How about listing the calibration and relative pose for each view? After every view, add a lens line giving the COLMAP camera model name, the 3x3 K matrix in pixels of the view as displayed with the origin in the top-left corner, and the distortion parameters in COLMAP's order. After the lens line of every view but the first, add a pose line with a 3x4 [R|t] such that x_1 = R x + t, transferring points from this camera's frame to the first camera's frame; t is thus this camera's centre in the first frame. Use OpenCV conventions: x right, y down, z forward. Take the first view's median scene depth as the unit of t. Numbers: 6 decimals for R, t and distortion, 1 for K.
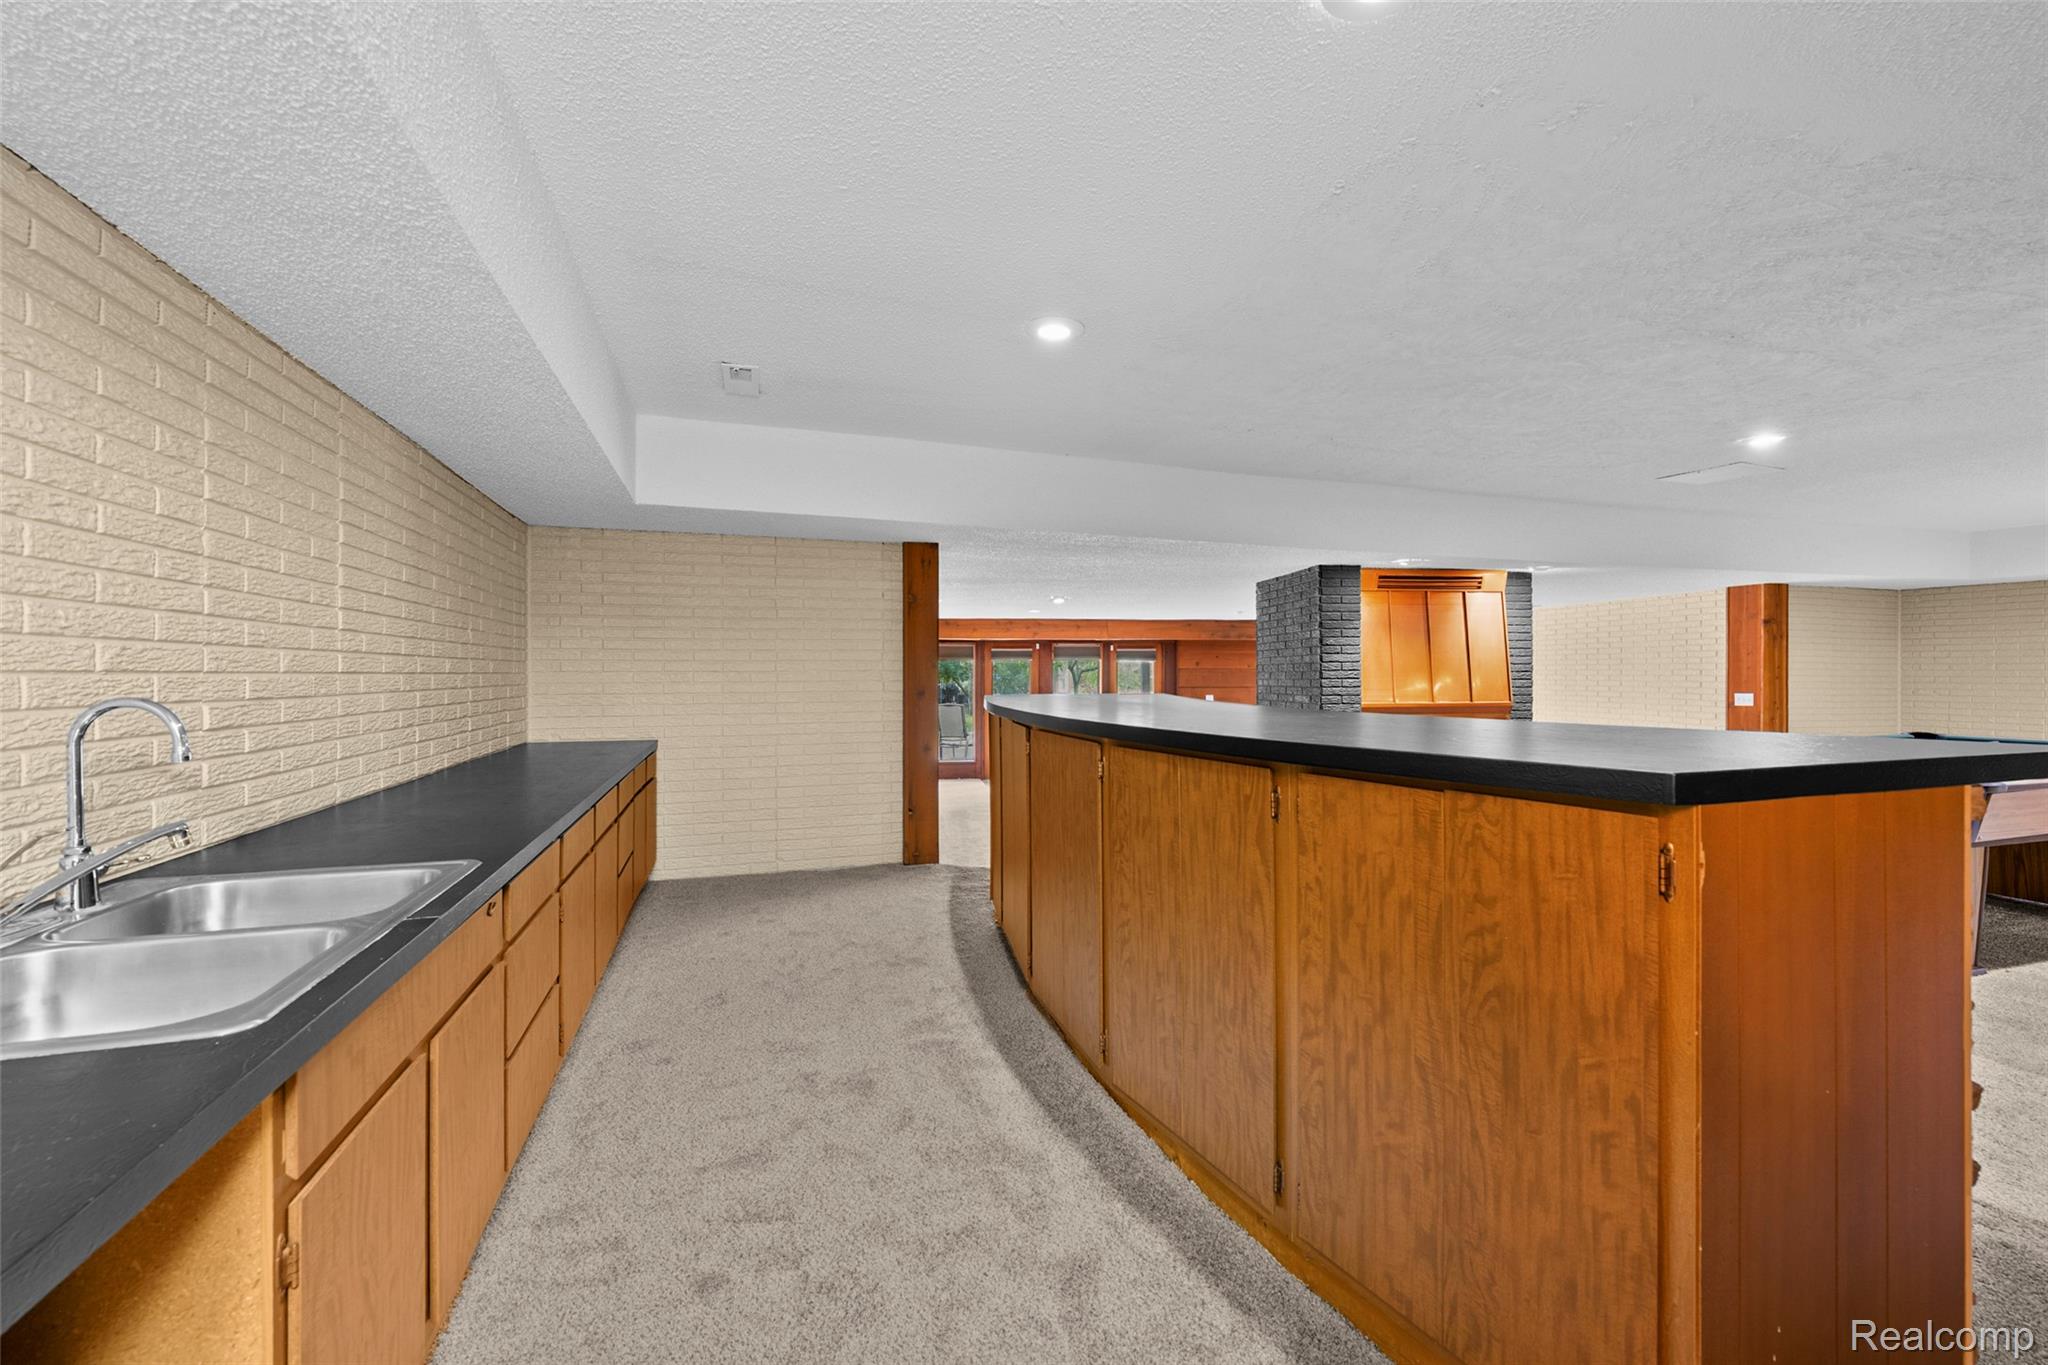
lens RADIAL K [[817.6, 0, 1008.6], [0, 817.6, 671.7], [0, 0, 1]] dist [0.000894, -0.000008]
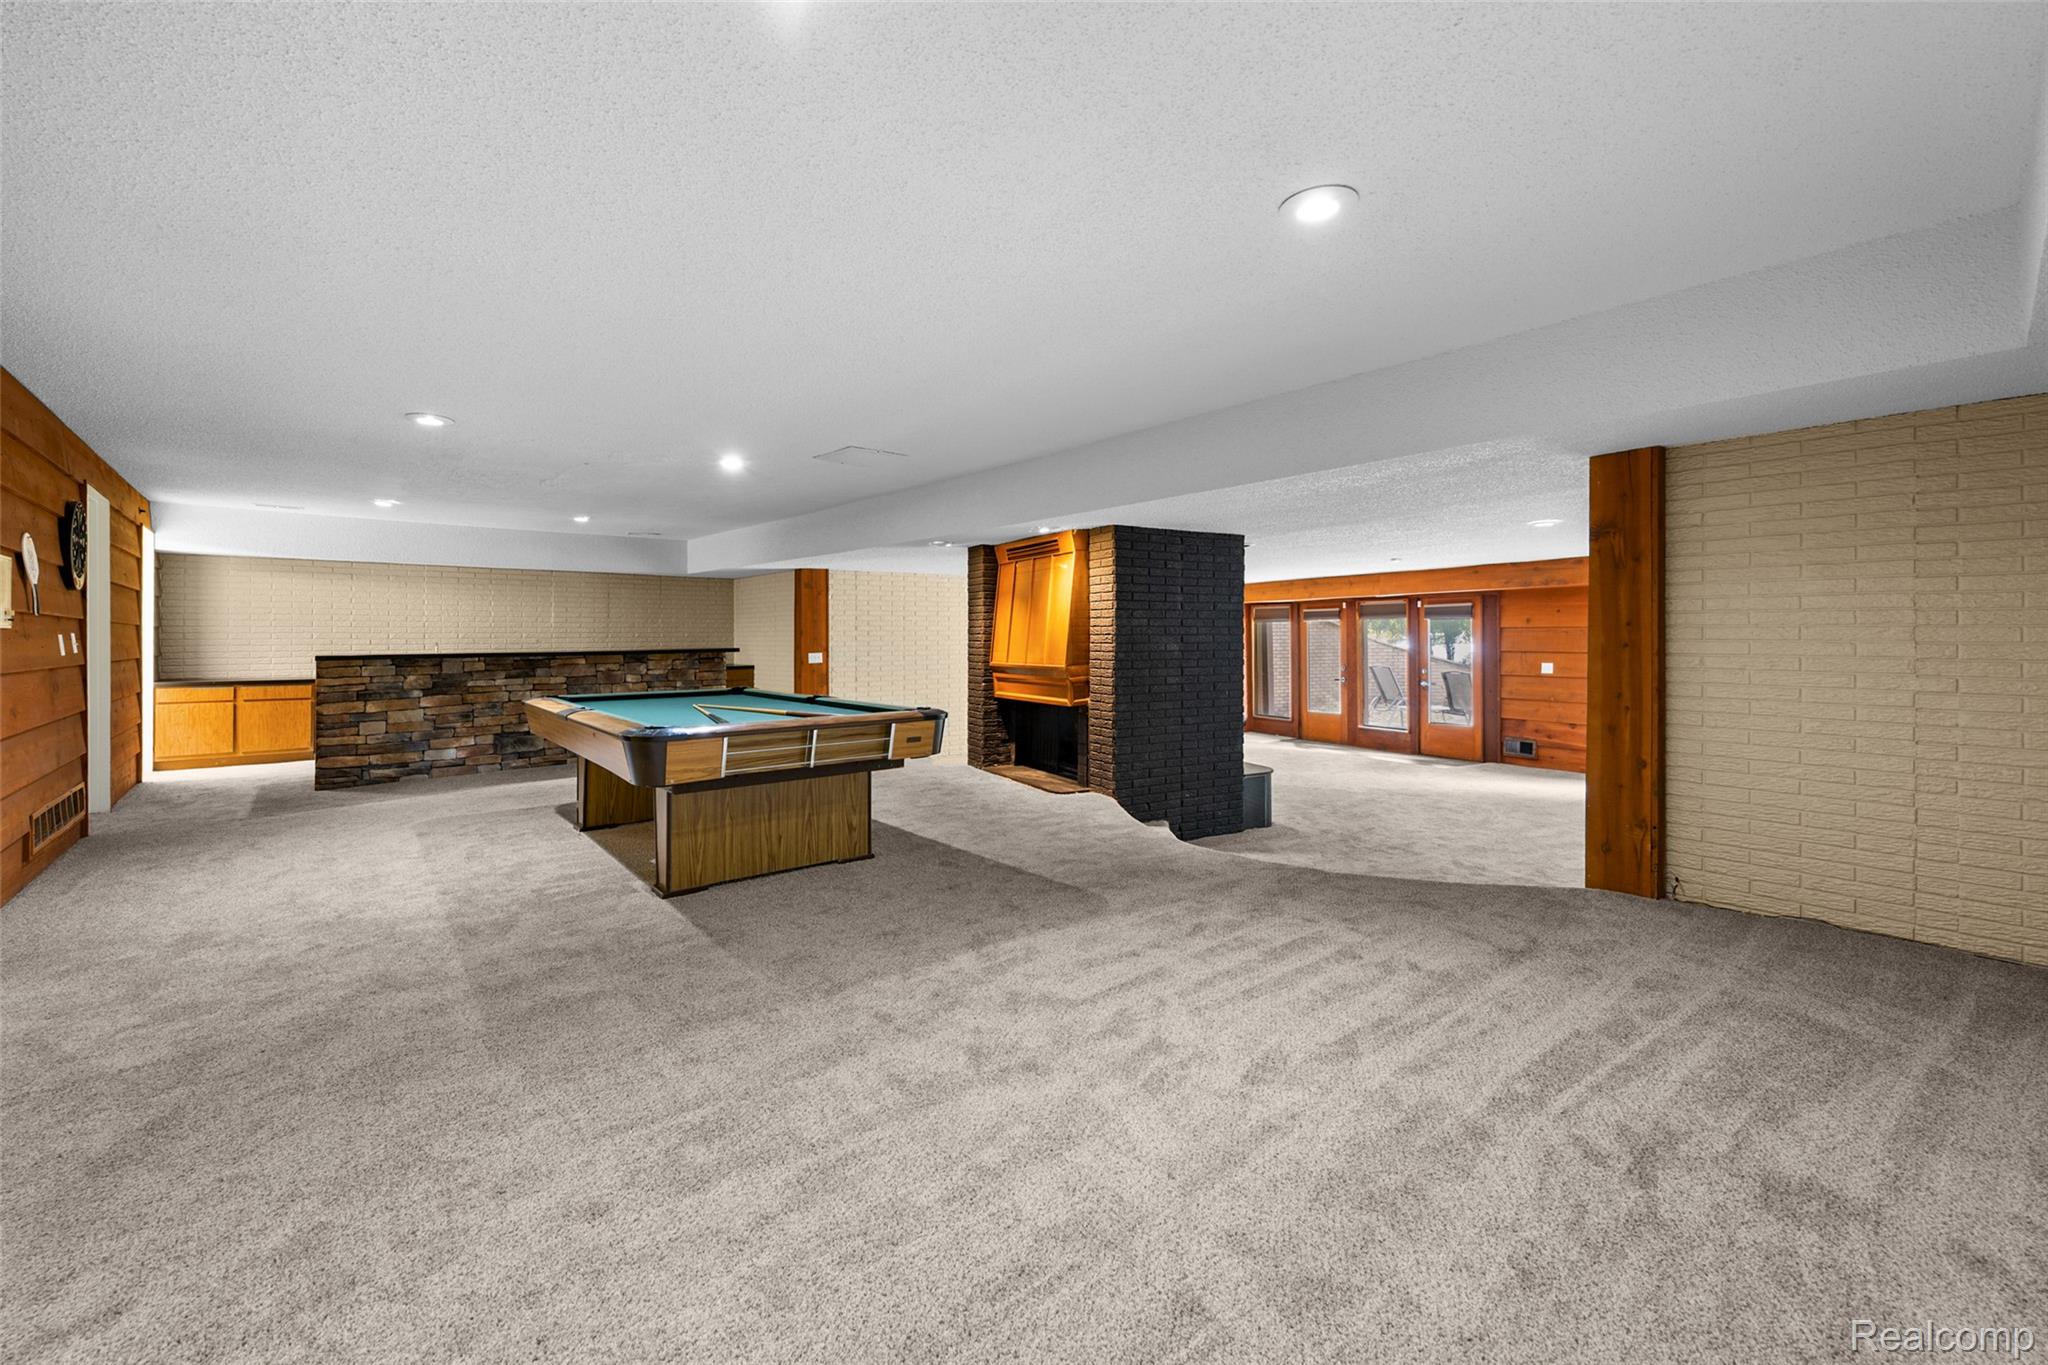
lens RADIAL K [[842.2, 0, 1013.6], [0, 842.2, 632.6], [0, 0, 1]] dist [0.001835, 0.000042]
pose [[0.372252, -0.001202, -0.928131, 1.499855], [0.005457, 0.999985, 0.000893, -0.005949], [0.928116, -0.005398, 0.372253, 0.569082]]
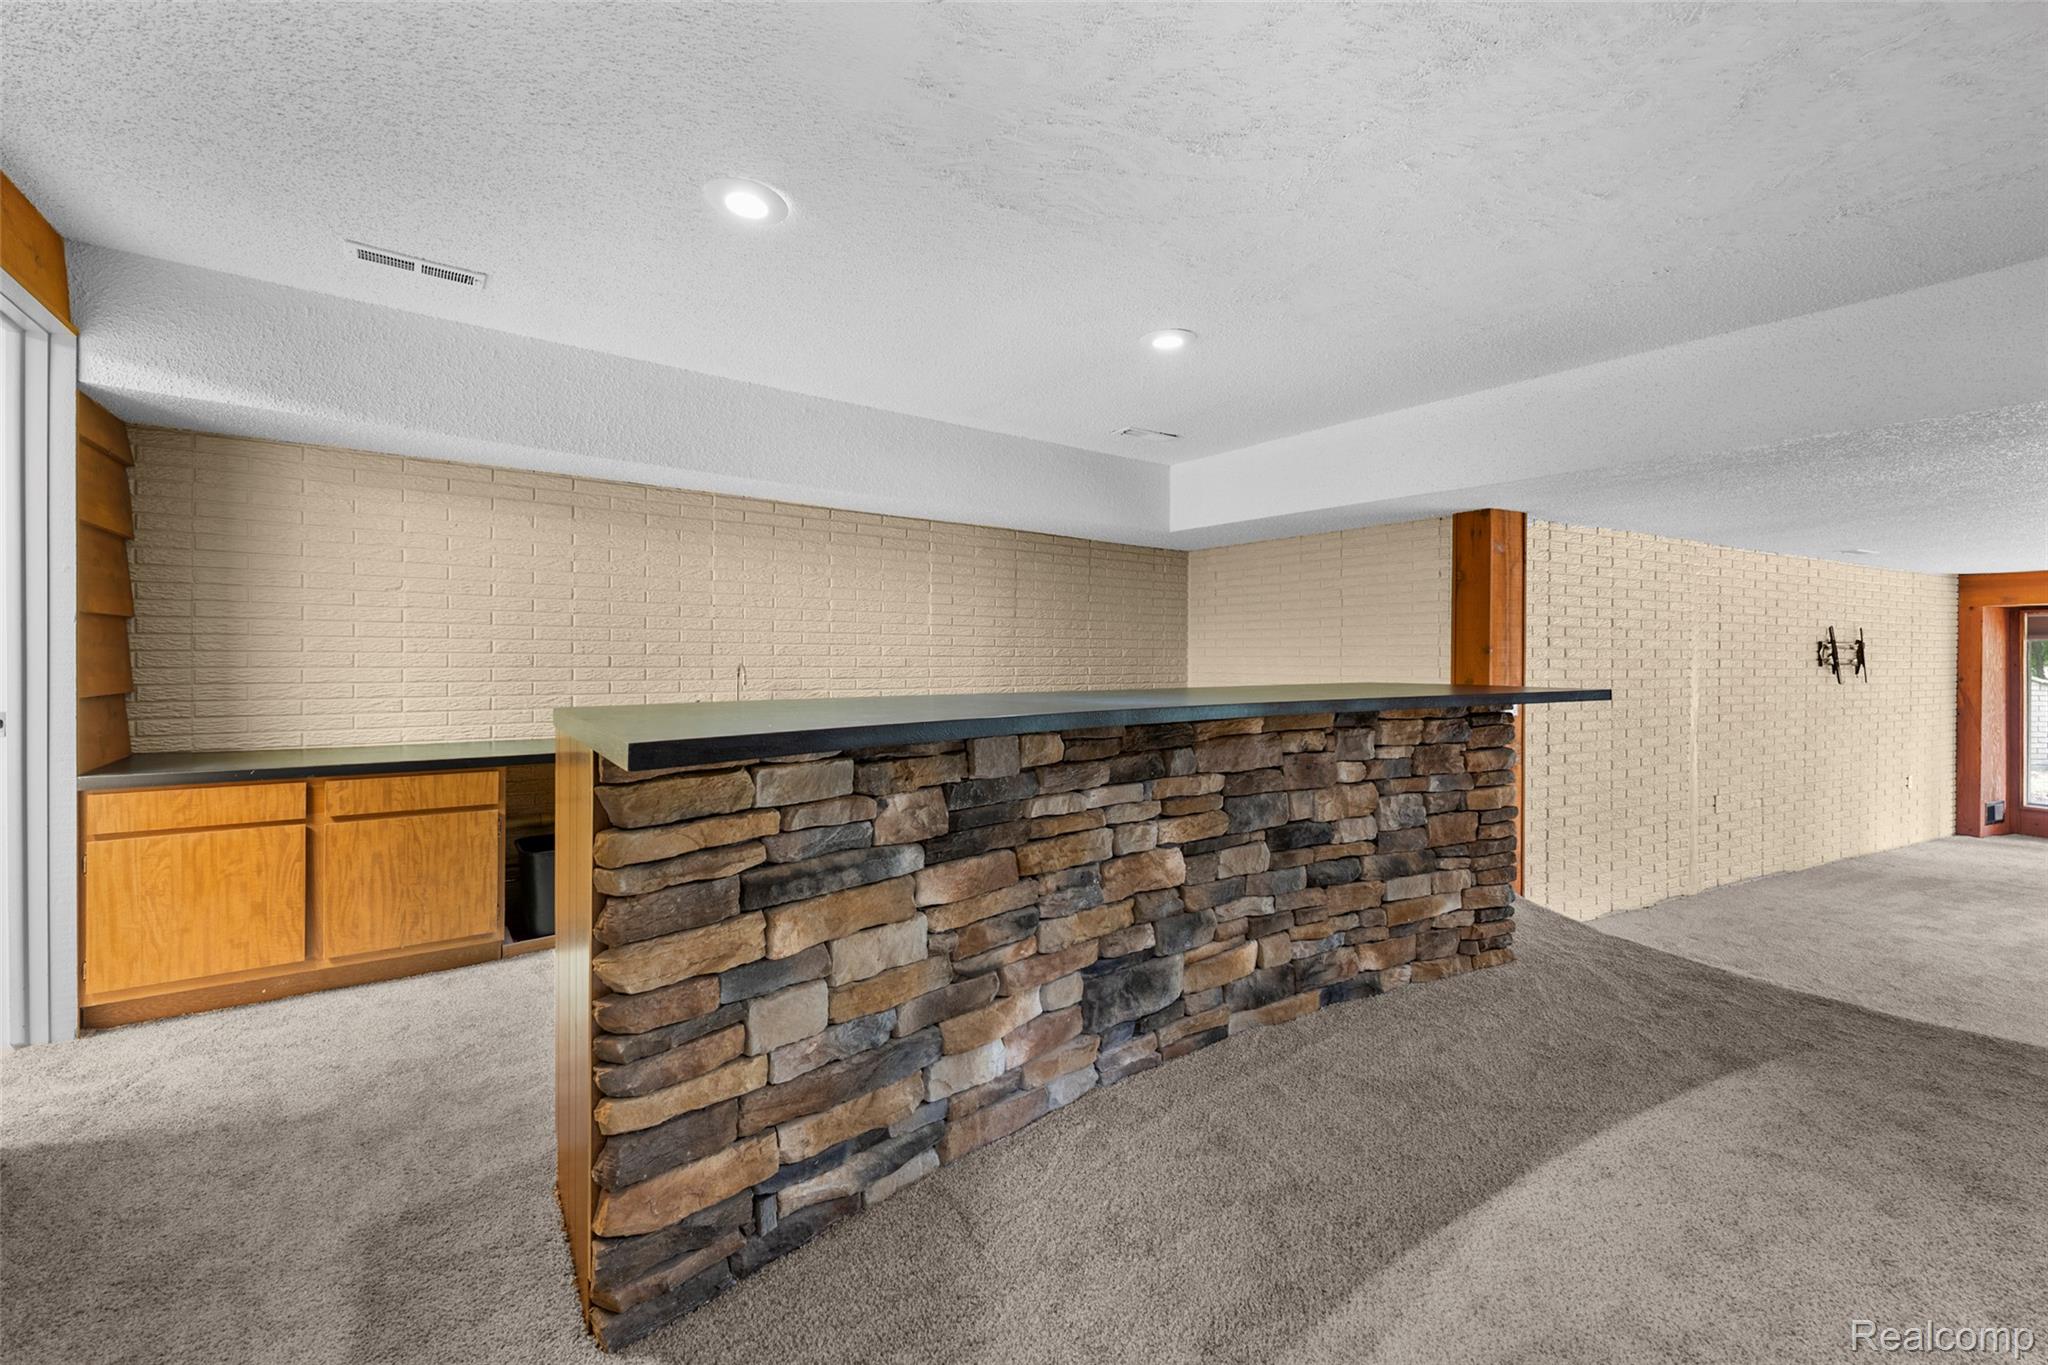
lens RADIAL K [[817.6, 0, 1008.6], [0, 817.6, 671.7], [0, 0, 1]] dist [0.000894, -0.000008]
pose [[0.293395, 0.021163, -0.955757, 0.395065], [-0.004340, 0.999774, 0.020805, -0.000957], [0.955982, -0.001957, 0.293420, 0.177968]]
